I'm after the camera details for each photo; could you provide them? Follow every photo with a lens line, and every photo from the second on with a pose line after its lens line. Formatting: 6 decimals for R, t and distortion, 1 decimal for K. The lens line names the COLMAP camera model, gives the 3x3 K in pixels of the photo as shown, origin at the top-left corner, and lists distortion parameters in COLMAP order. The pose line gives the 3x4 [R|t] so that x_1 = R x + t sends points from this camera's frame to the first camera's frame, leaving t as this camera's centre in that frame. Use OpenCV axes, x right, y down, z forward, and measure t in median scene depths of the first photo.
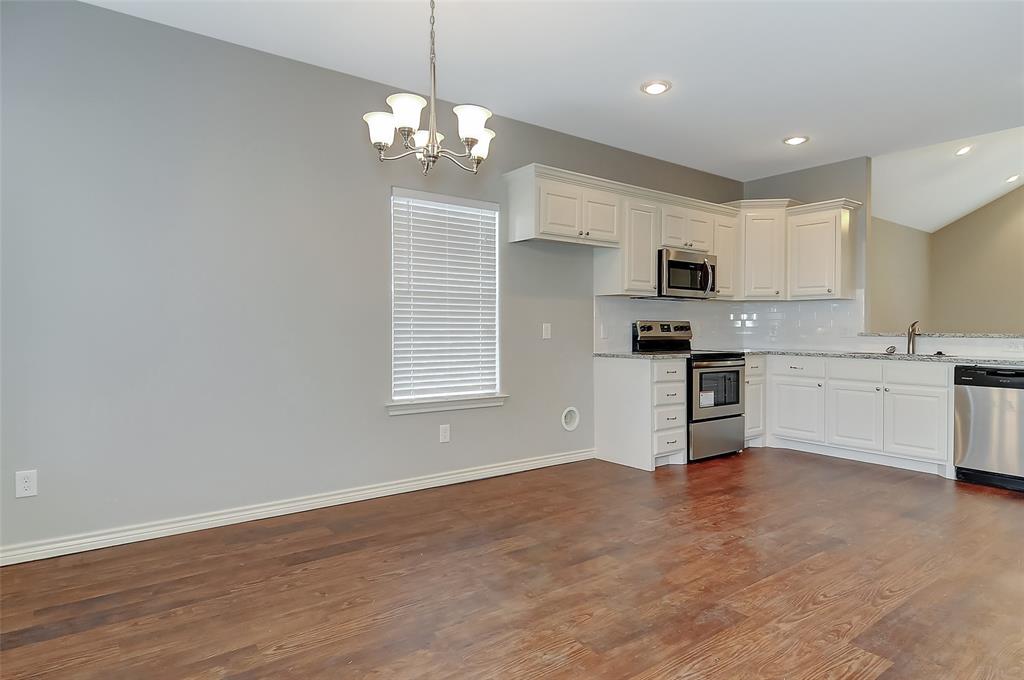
lens RADIAL K [[561.1, 0, 494.4], [0, 561.1, 321.2], [0, 0, 1]] dist [-0.000093, -0.001795]
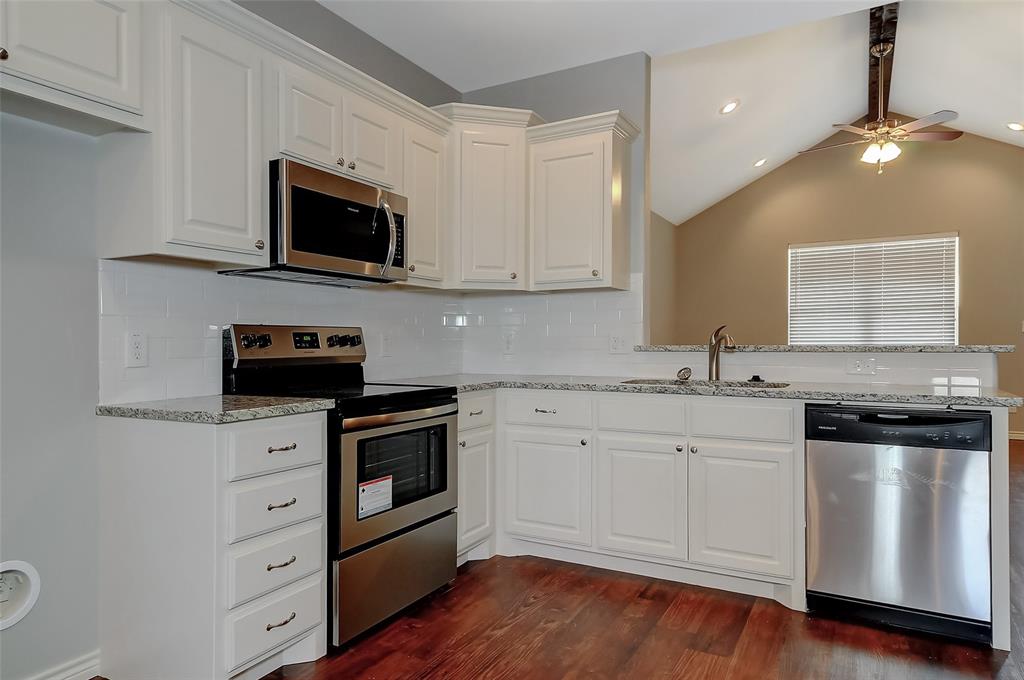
lens RADIAL K [[620.3, 0, 498.0], [0, 620.3, 341.4], [0, 0, 1]] dist [0.004608, 0.001717]
pose [[0.903404, -0.007714, 0.428722, 0.242421], [0.003403, 0.999936, 0.010821, 0.008519], [-0.428778, -0.008317, 0.903372, 0.483406]]
